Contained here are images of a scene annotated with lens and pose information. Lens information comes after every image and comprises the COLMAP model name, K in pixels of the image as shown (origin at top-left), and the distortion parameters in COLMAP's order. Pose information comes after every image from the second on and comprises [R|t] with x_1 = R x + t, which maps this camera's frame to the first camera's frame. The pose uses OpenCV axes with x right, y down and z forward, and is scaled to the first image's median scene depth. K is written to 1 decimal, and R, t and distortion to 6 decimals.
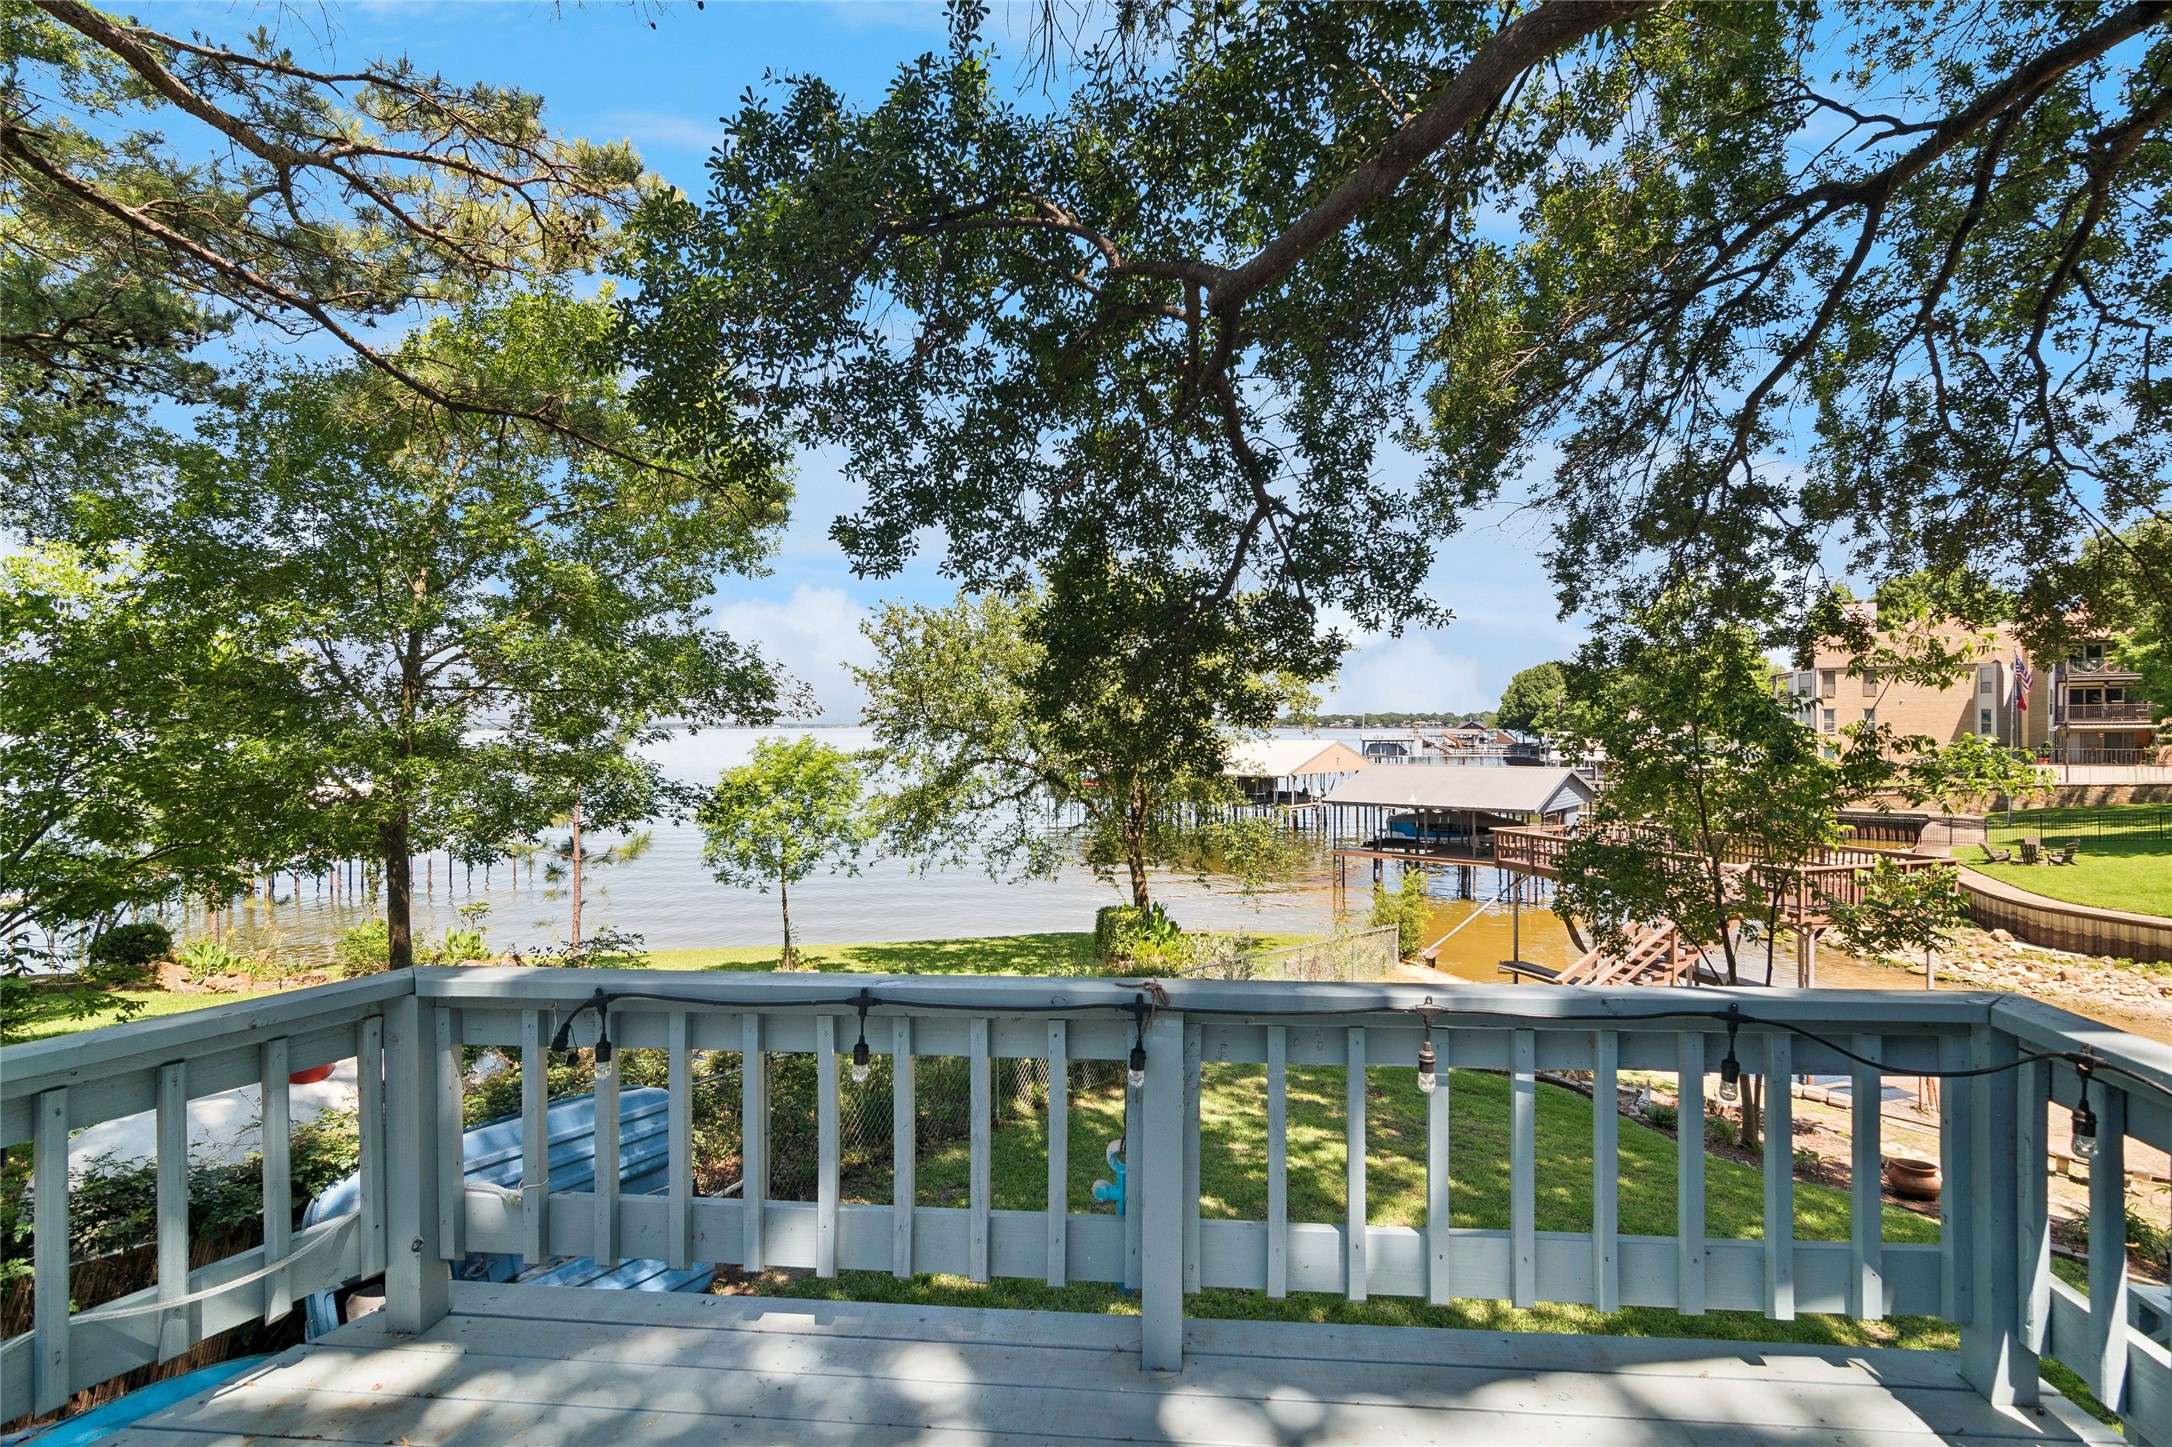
lens RADIAL K [[1055.7, 0, 1077.4], [0, 1055.7, 727.2], [0, 0, 1]] dist [-0.002001, 0.001335]
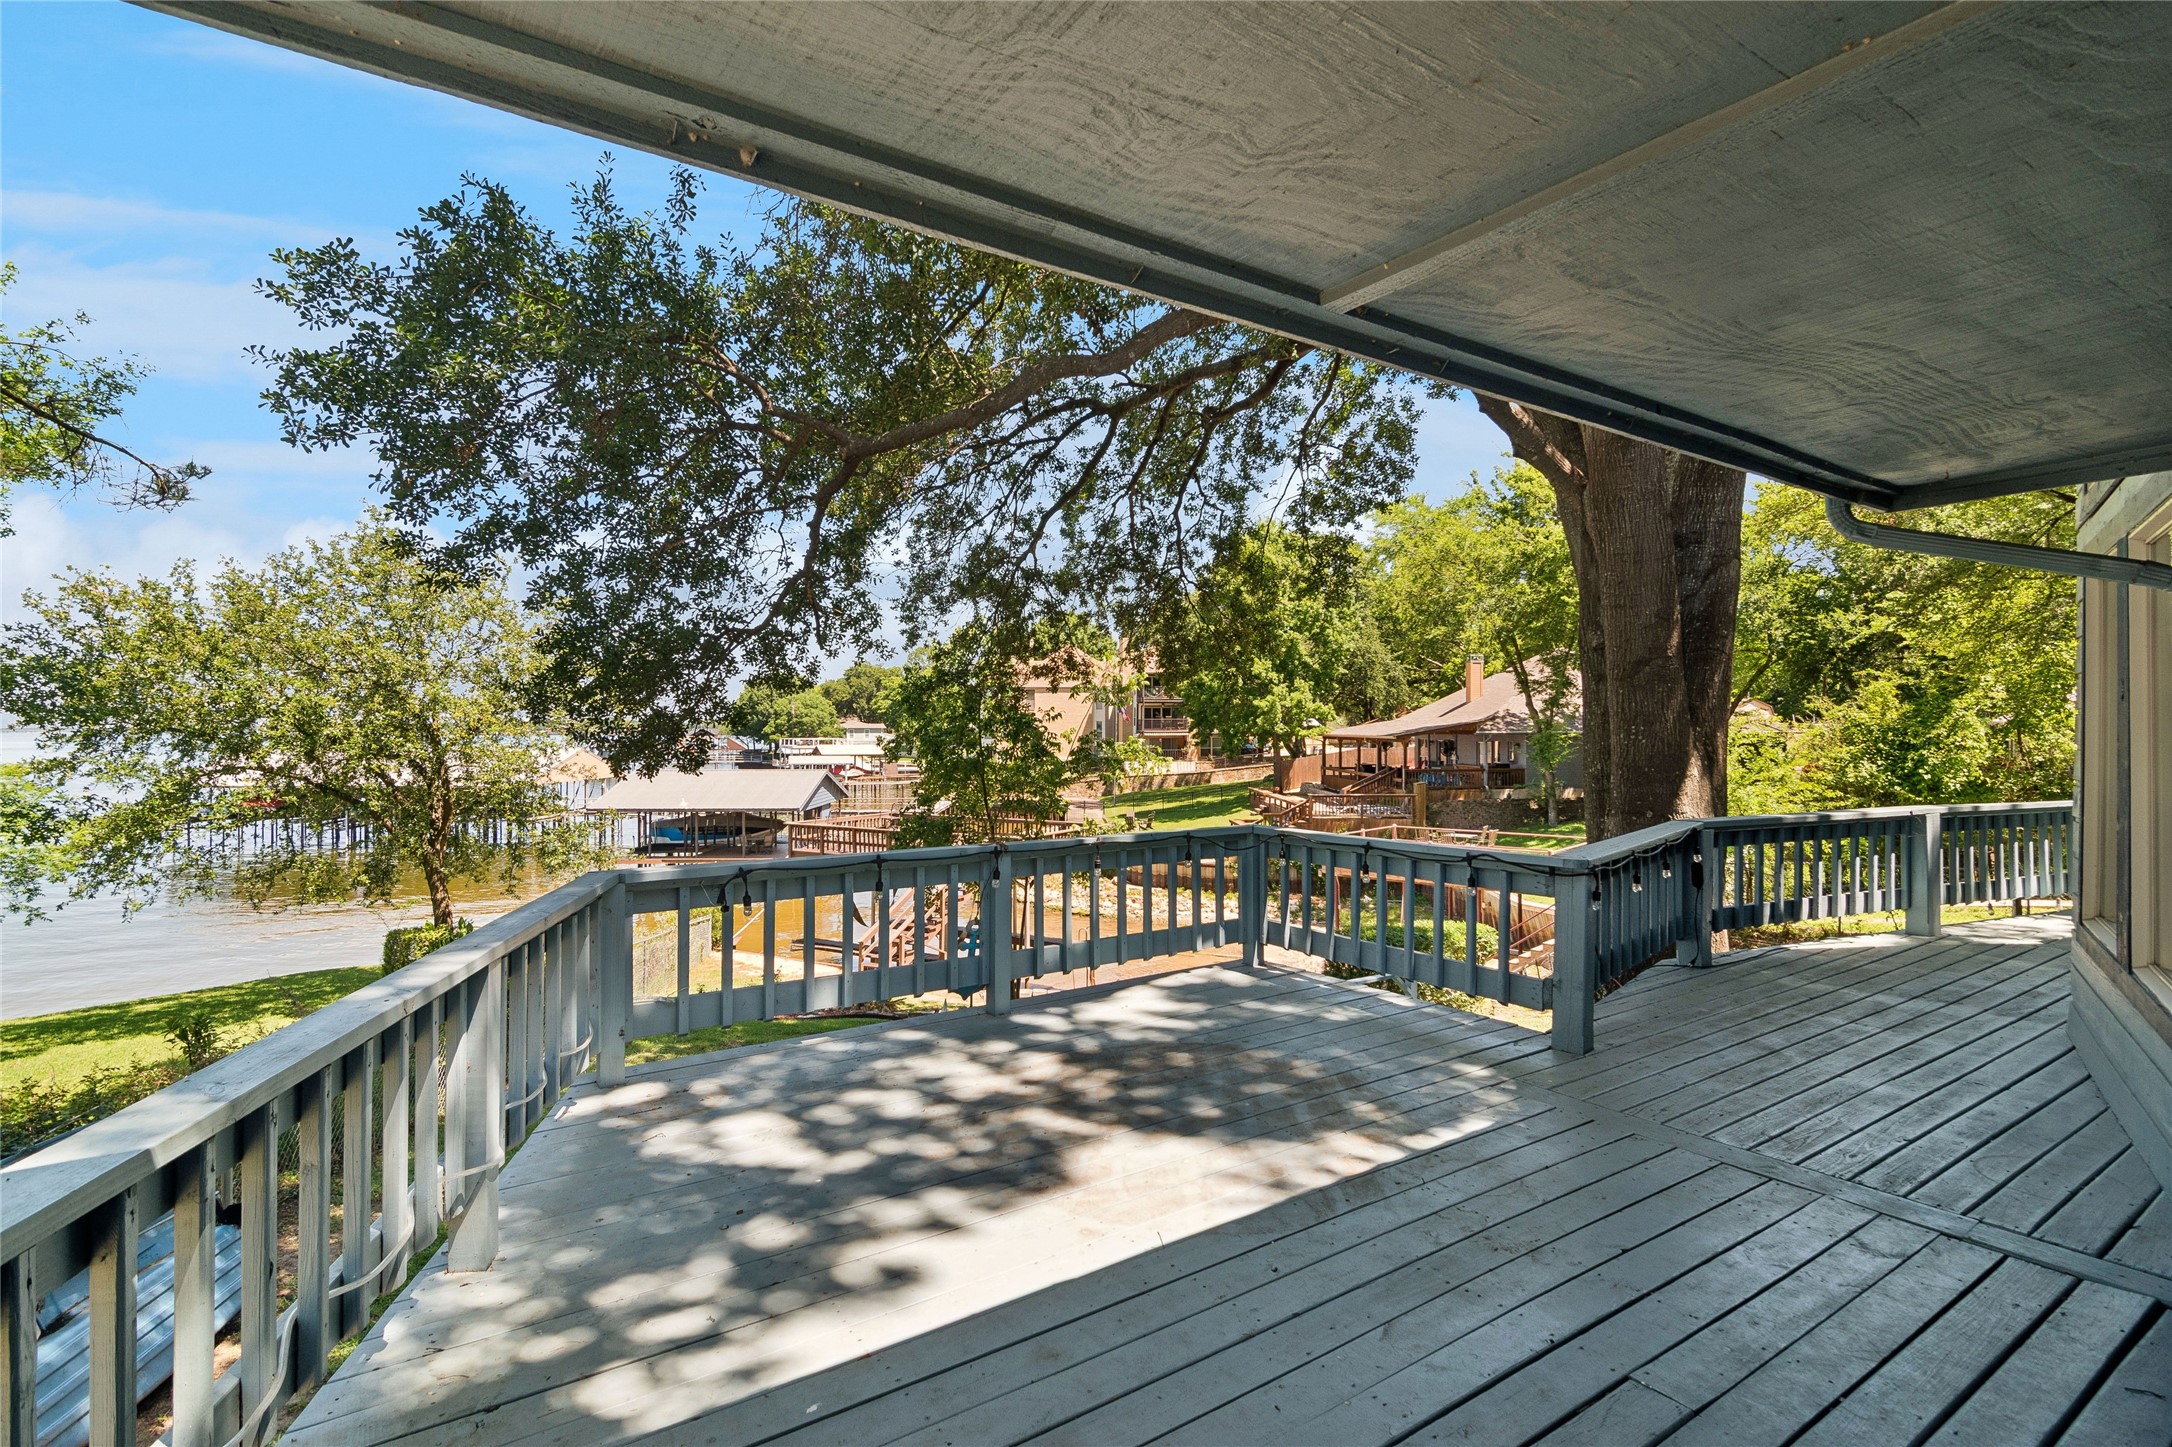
lens RADIAL K [[1055.7, 0, 1085.4], [0, 1055.7, 728.3], [0, 0, 1]] dist [-0.002001, 0.001335]
pose [[0.761198, 0.005606, 0.648495, -0.233273], [-0.002222, 0.999979, -0.006036, 0.003064], [-0.648516, 0.003154, 0.761195, -0.155641]]
